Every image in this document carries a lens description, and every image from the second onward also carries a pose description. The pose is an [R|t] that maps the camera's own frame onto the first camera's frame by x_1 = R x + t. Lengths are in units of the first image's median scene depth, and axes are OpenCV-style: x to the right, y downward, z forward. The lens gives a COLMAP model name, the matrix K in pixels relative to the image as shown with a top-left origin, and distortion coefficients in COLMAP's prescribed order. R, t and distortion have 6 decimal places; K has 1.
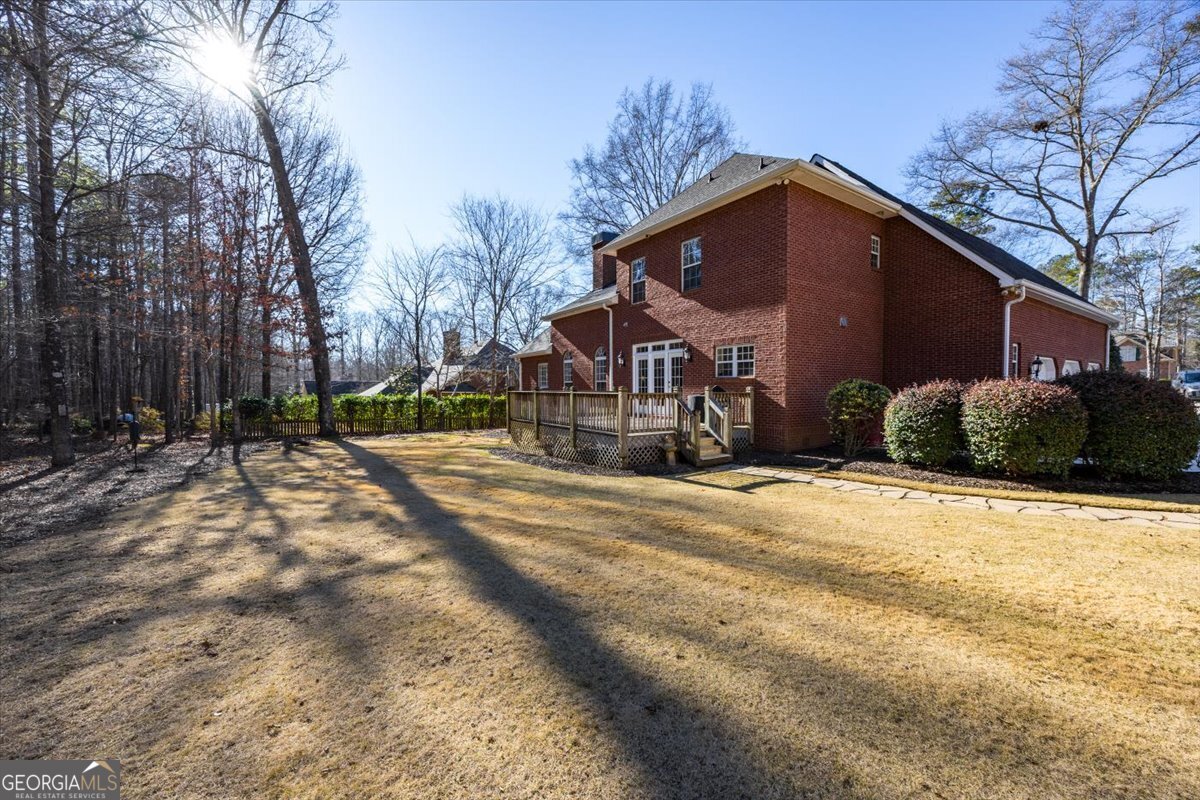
lens RADIAL K [[472.7, 0, 589.6], [0, 472.7, 383.0], [0, 0, 1]] dist [-0.001852, -0.000272]
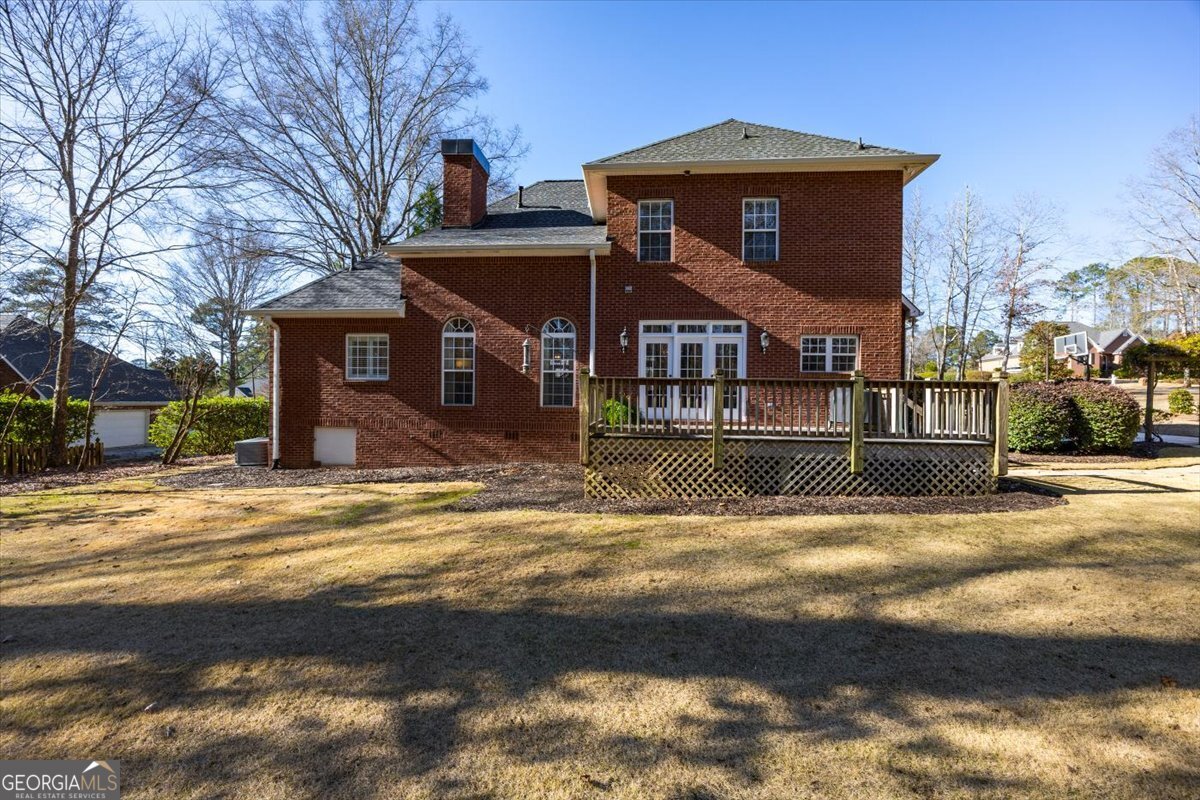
lens RADIAL K [[472.7, 0, 589.6], [0, 472.7, 383.0], [0, 0, 1]] dist [-0.001852, -0.000272]
pose [[0.592491, 0.023083, 0.805246, -0.544110], [-0.019422, 0.999708, -0.014367, 0.023678], [-0.805343, -0.007127, 0.592766, 0.696325]]
